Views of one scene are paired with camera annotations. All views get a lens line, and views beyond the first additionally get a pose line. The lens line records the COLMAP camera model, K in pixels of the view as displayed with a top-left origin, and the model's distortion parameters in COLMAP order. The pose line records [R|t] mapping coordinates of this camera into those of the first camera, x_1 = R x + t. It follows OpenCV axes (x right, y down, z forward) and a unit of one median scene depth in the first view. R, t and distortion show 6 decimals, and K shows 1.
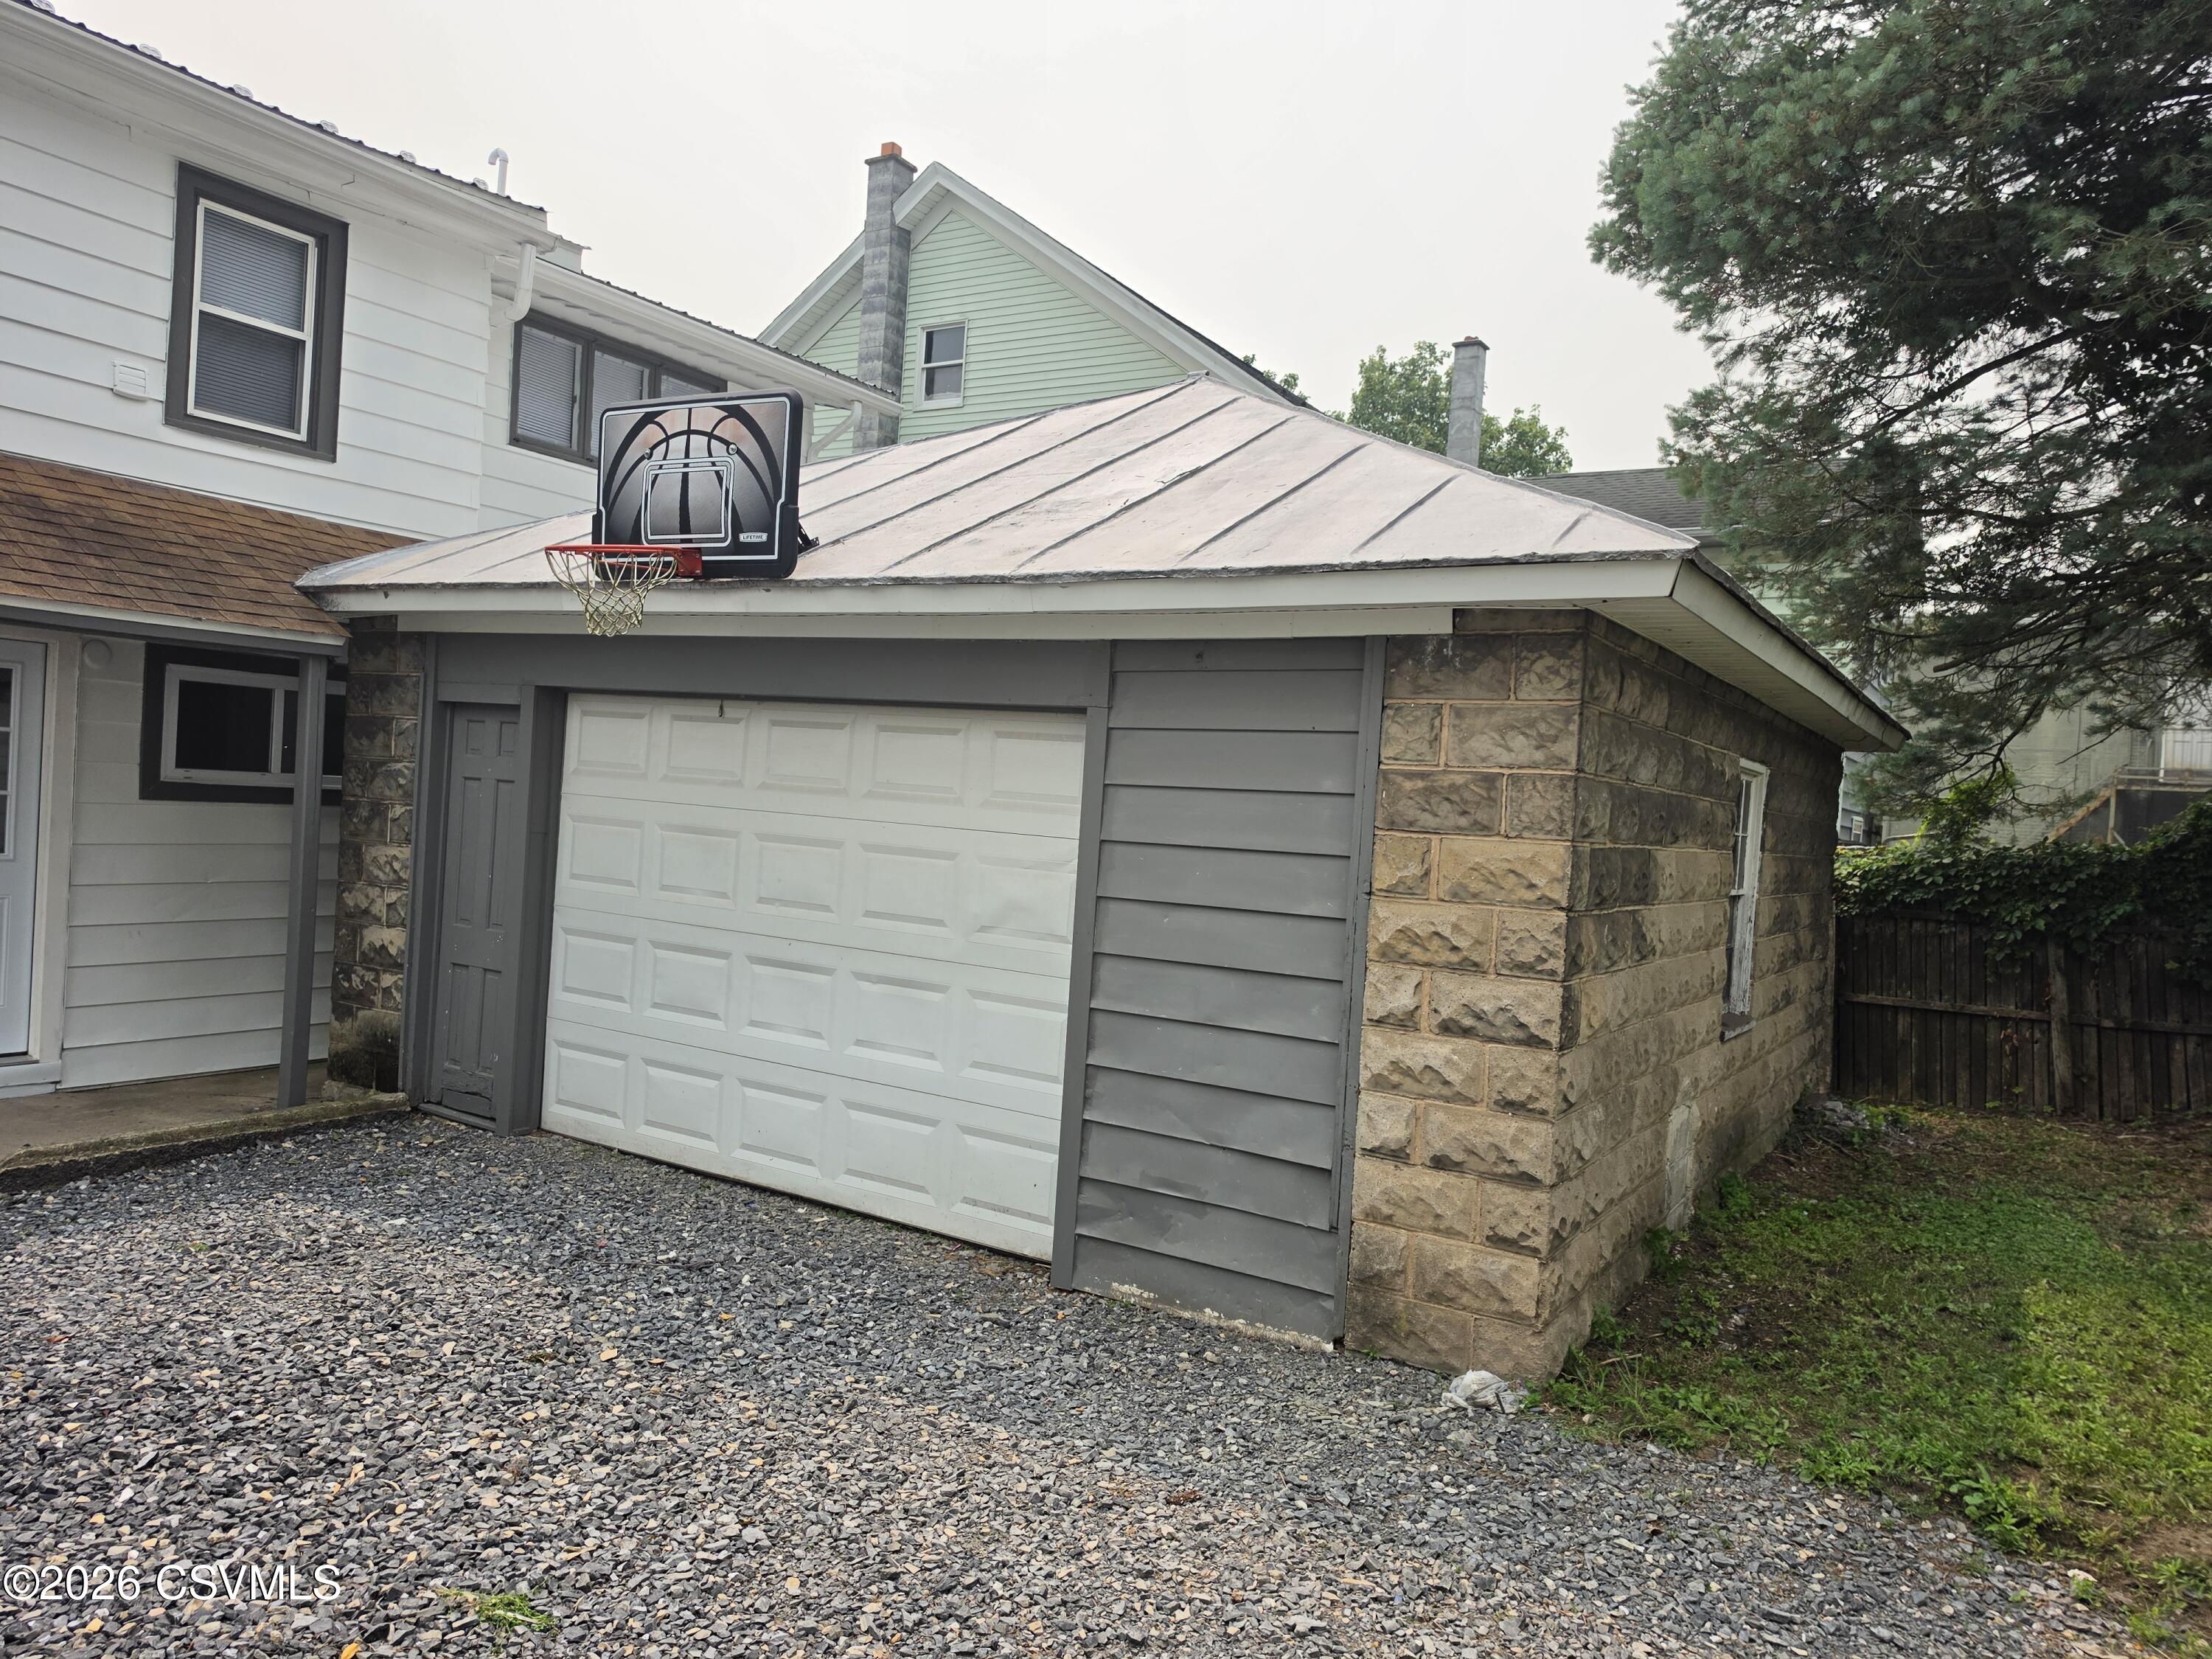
lens RADIAL K [[1533.0, 0, 1106.0], [0, 1533.0, 829.5], [0, 0, 1]] dist [0.122784, -0.202416]
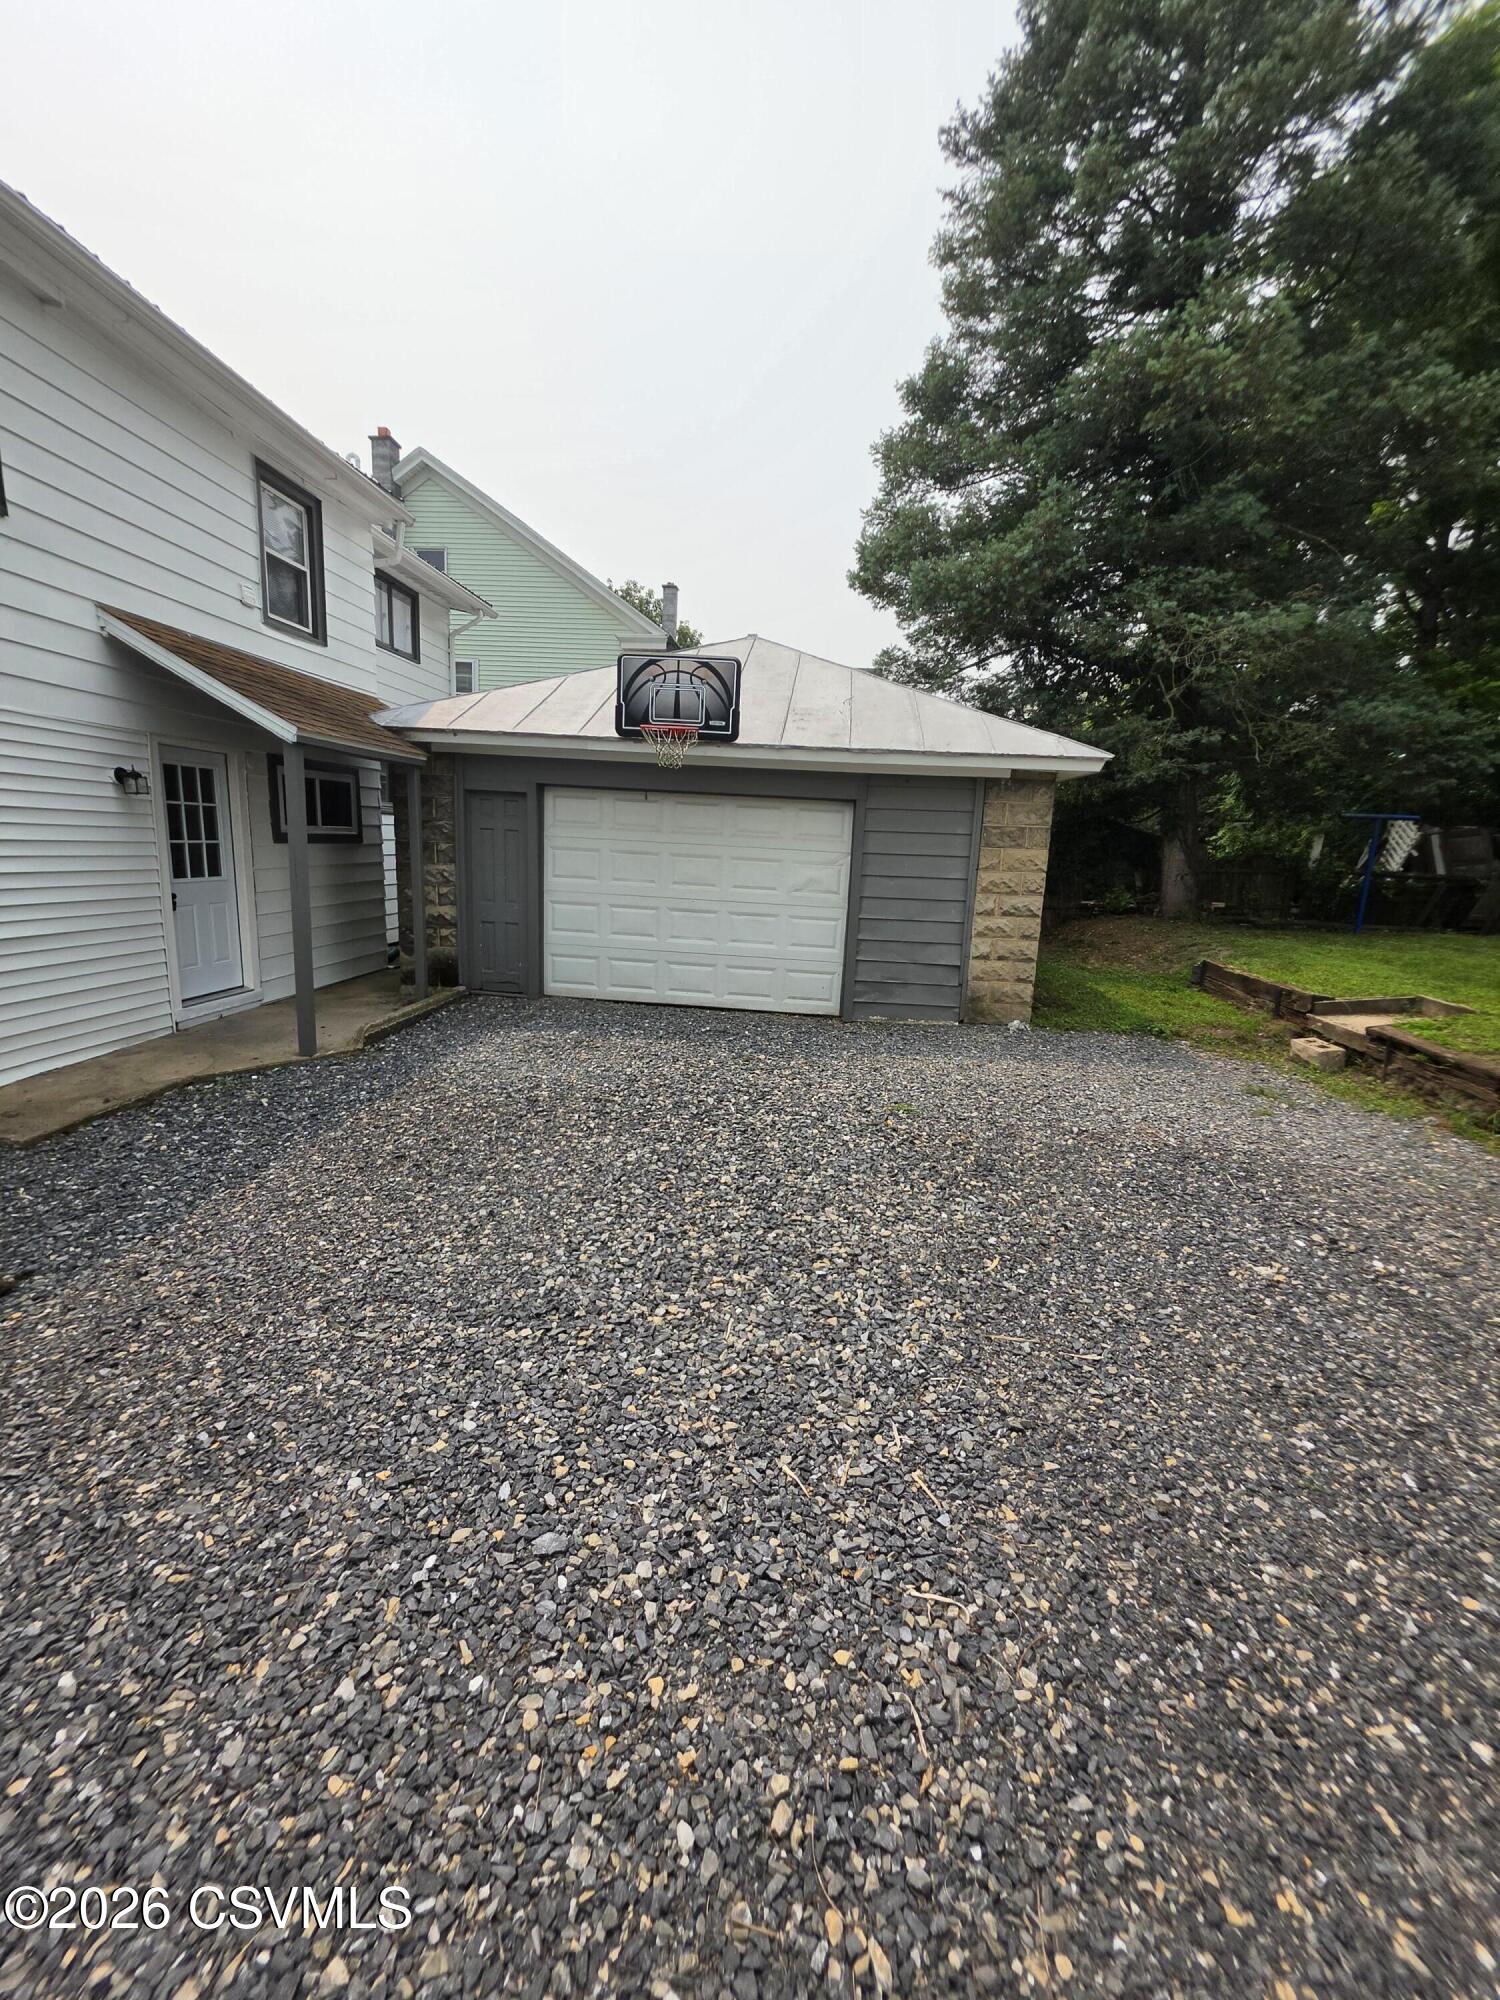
lens RADIAL K [[830.7, 0, 750.0], [0, 830.7, 1000.0], [0, 0, 1]] dist [-0.008811, -0.000012]
pose [[0.882818, -0.108979, 0.456898, -0.728380], [0.017344, 0.979613, 0.200143, -0.029207], [-0.469395, -0.168766, 0.866710, -0.147346]]
